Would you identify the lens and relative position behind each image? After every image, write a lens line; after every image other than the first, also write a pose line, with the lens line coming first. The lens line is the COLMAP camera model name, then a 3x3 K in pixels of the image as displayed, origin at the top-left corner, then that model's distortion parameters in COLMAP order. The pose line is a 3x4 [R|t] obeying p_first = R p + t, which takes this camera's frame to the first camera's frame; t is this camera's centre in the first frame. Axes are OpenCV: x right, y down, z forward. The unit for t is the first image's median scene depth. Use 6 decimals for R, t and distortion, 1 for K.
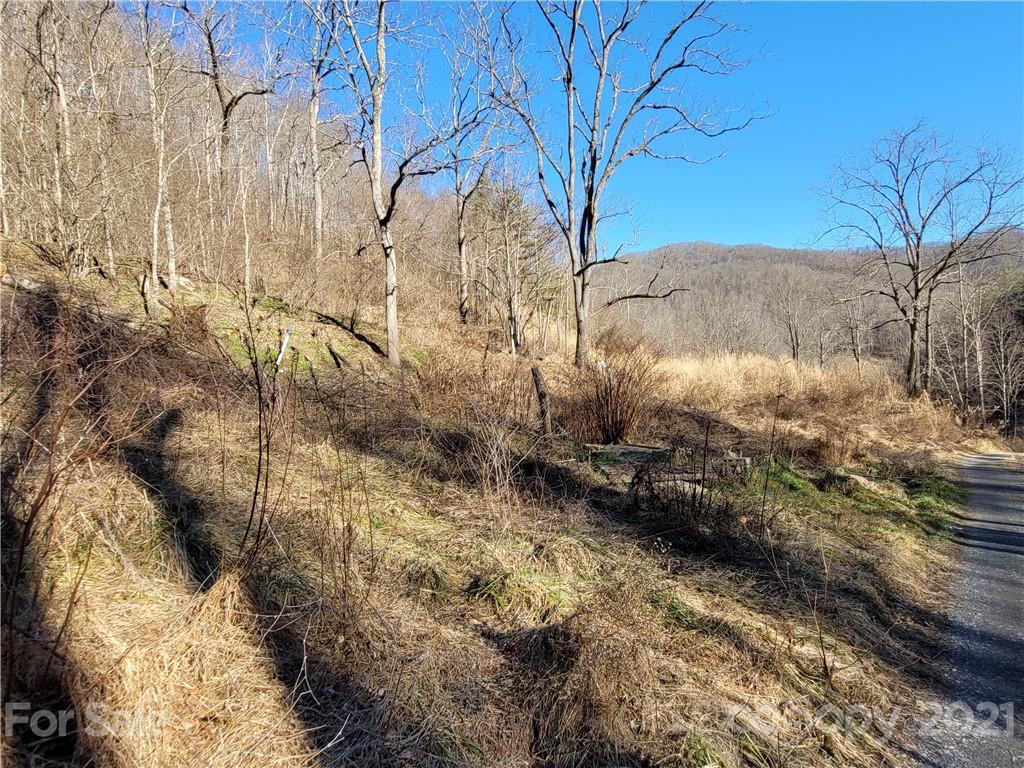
lens RADIAL K [[415.0, 0, 512.0], [0, 415.0, 384.0], [0, 0, 1]] dist [-0.000356, 0.000230]
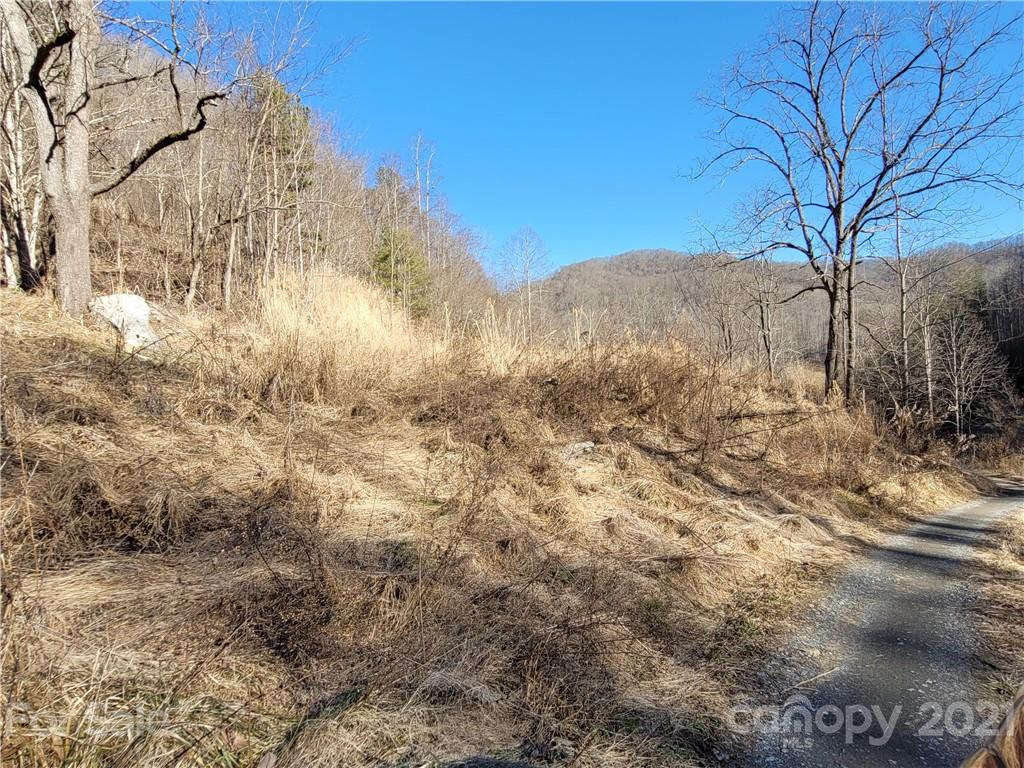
lens RADIAL K [[412.5, 0, 512.0], [0, 412.5, 384.0], [0, 0, 1]] dist [0.001432, -0.000024]
pose [[0.998351, 0.023058, 0.052563, 0.409265], [-0.022017, 0.999551, -0.020310, 0.032576], [-0.053008, 0.019119, 0.998411, 0.355434]]
